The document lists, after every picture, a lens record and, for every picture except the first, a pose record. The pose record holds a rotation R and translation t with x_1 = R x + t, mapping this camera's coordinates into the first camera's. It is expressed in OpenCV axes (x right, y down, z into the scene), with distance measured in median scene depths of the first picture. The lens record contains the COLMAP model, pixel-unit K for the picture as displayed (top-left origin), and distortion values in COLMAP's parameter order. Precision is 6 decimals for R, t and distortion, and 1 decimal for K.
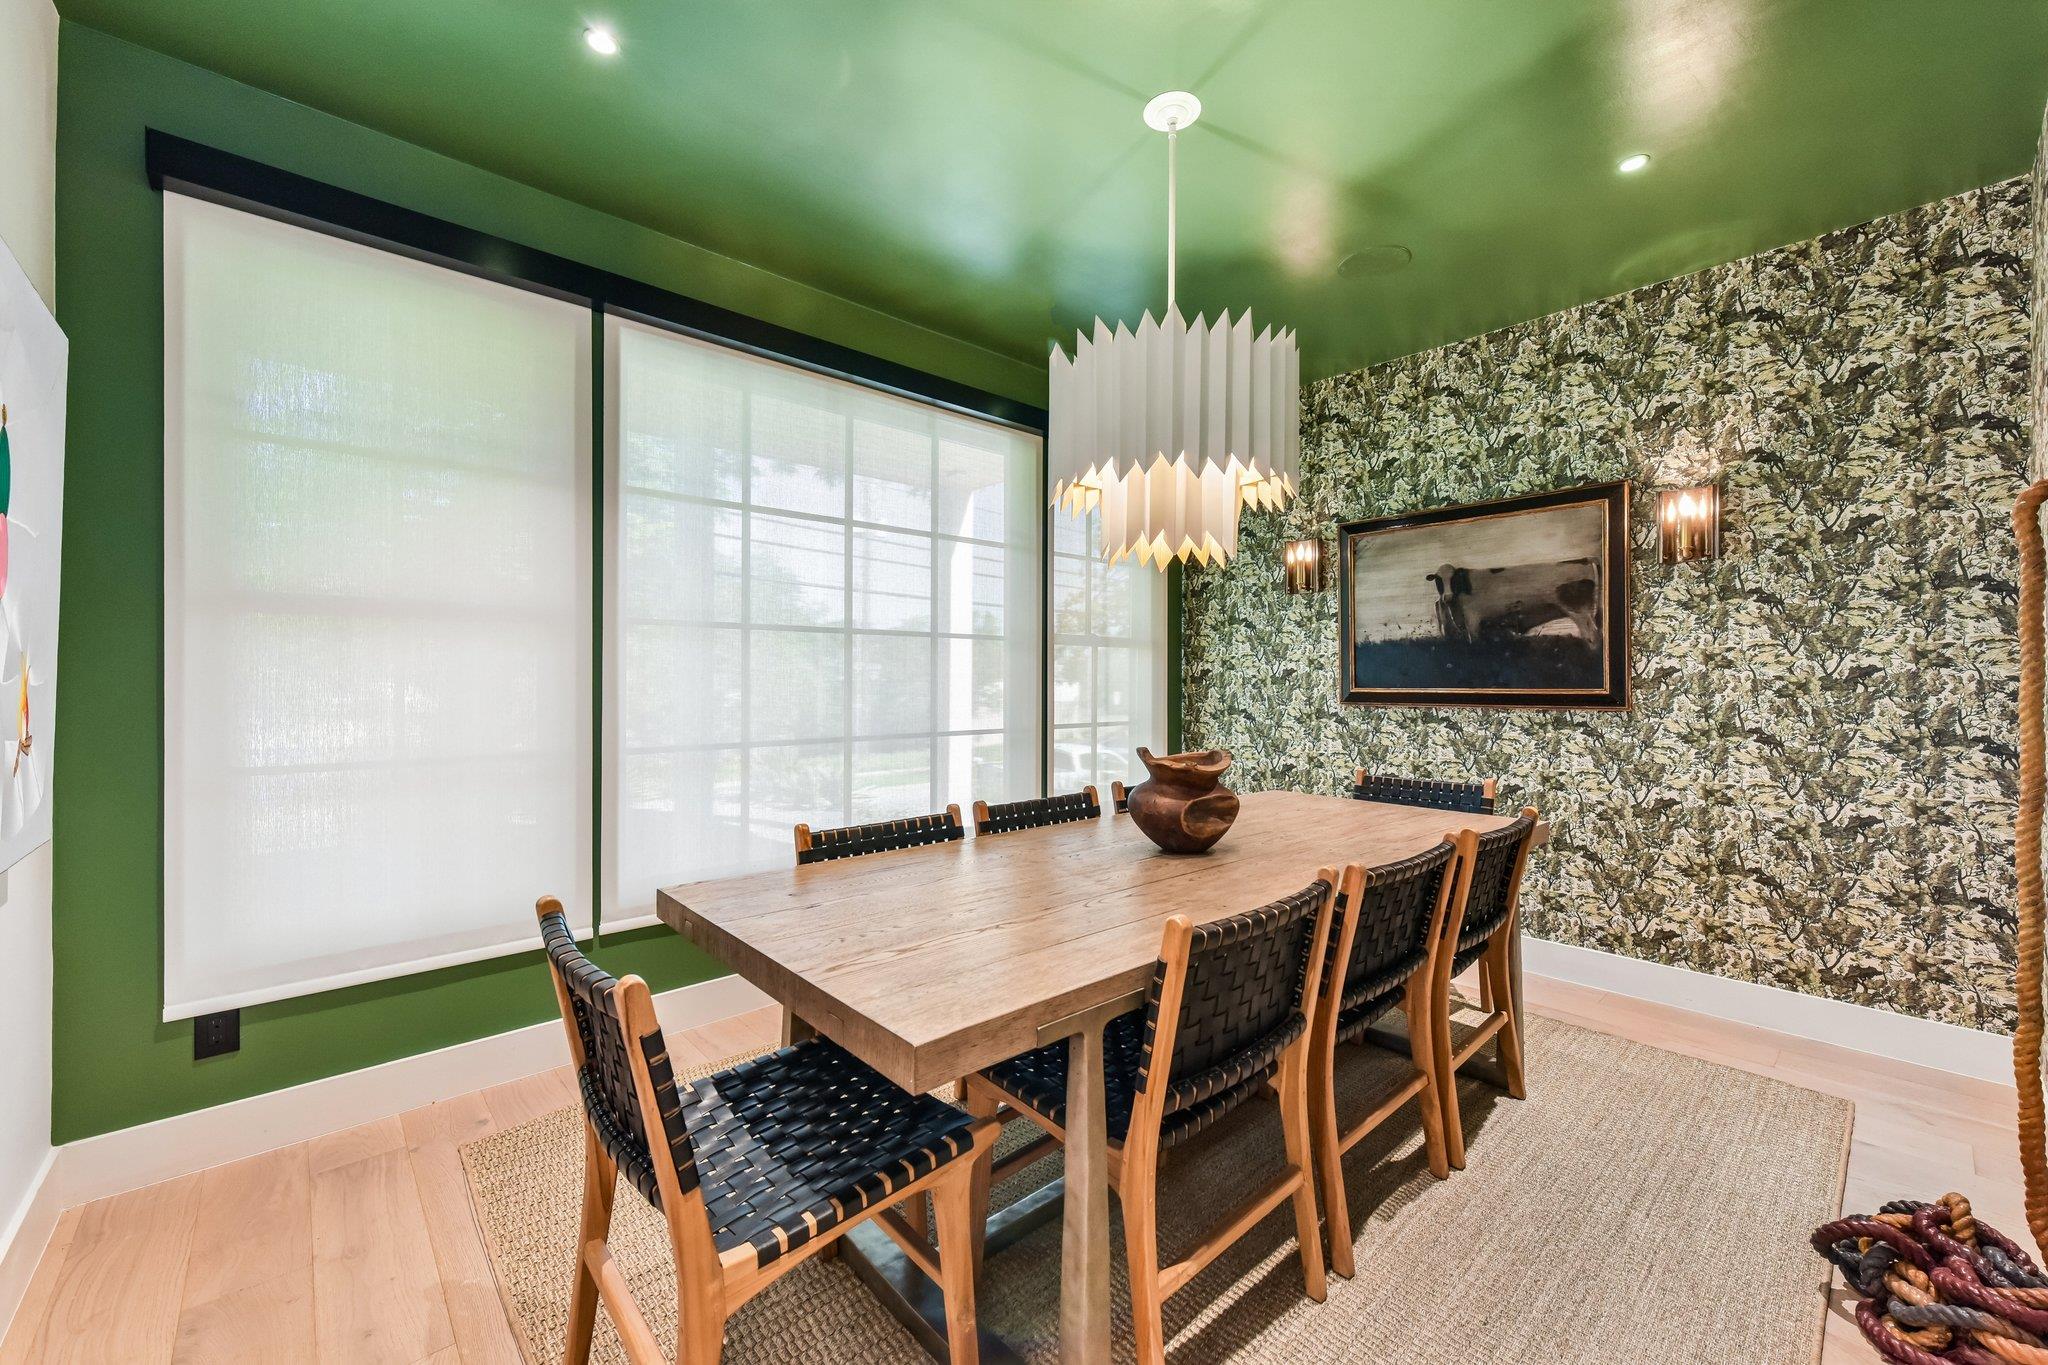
lens RADIAL K [[804.2, 0, 1025.3], [0, 804.2, 679.3], [0, 0, 1]] dist [0.004245, -0.001746]
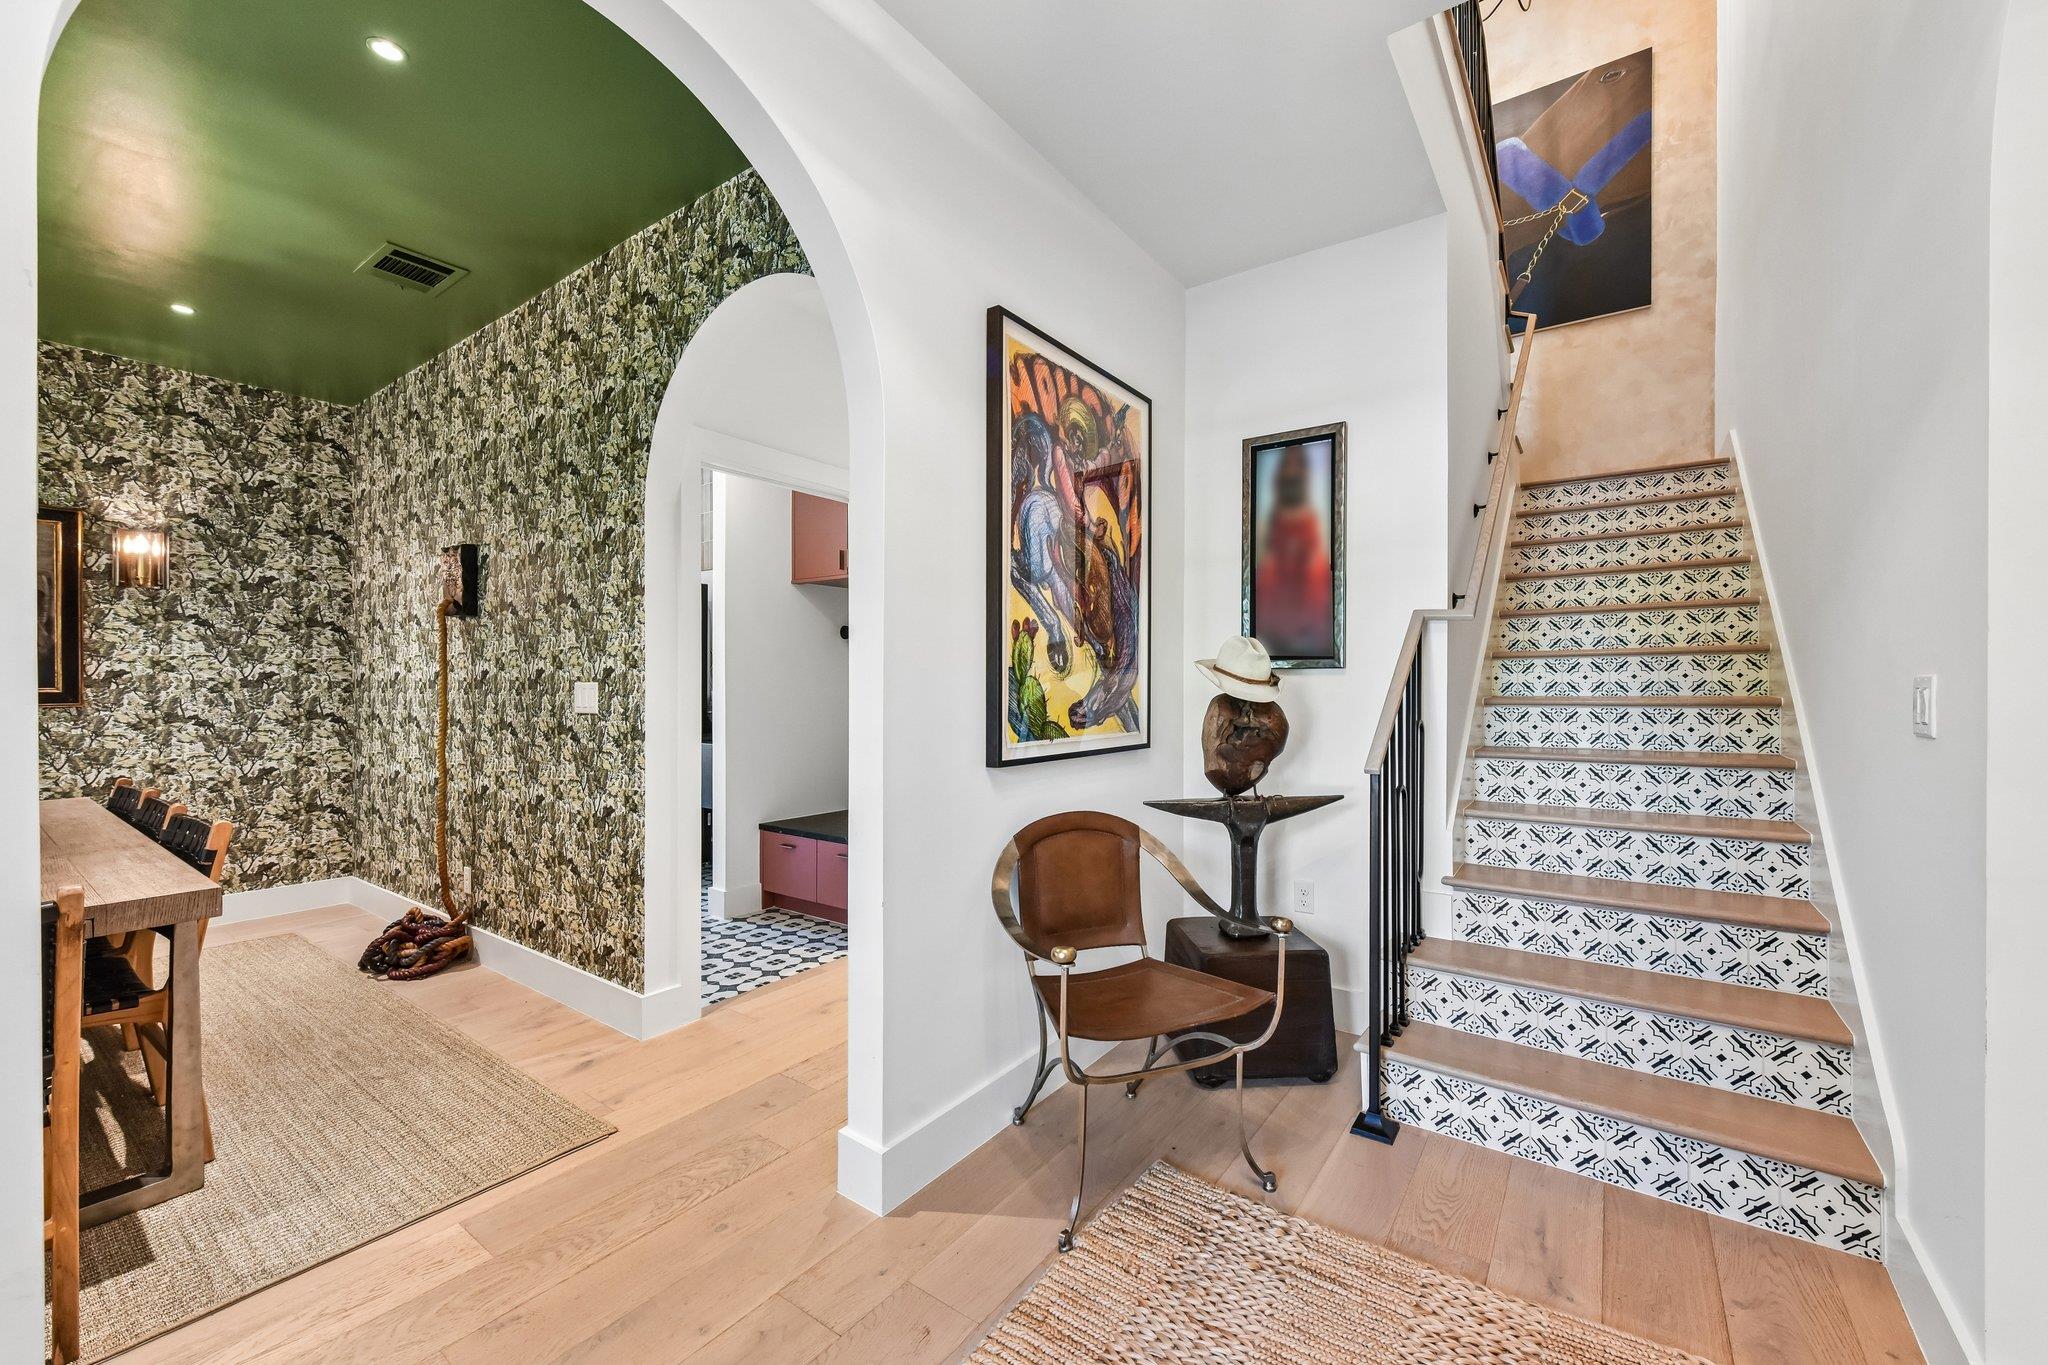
lens RADIAL K [[804.2, 0, 1029.6], [0, 804.2, 684.1], [0, 0, 1]] dist [0.004245, -0.001746]
pose [[-0.209557, -0.000096, 0.977796, -0.758333], [-0.001540, 0.999999, -0.000232, 0.005052], [-0.977795, -0.001555, -0.209557, -0.115355]]
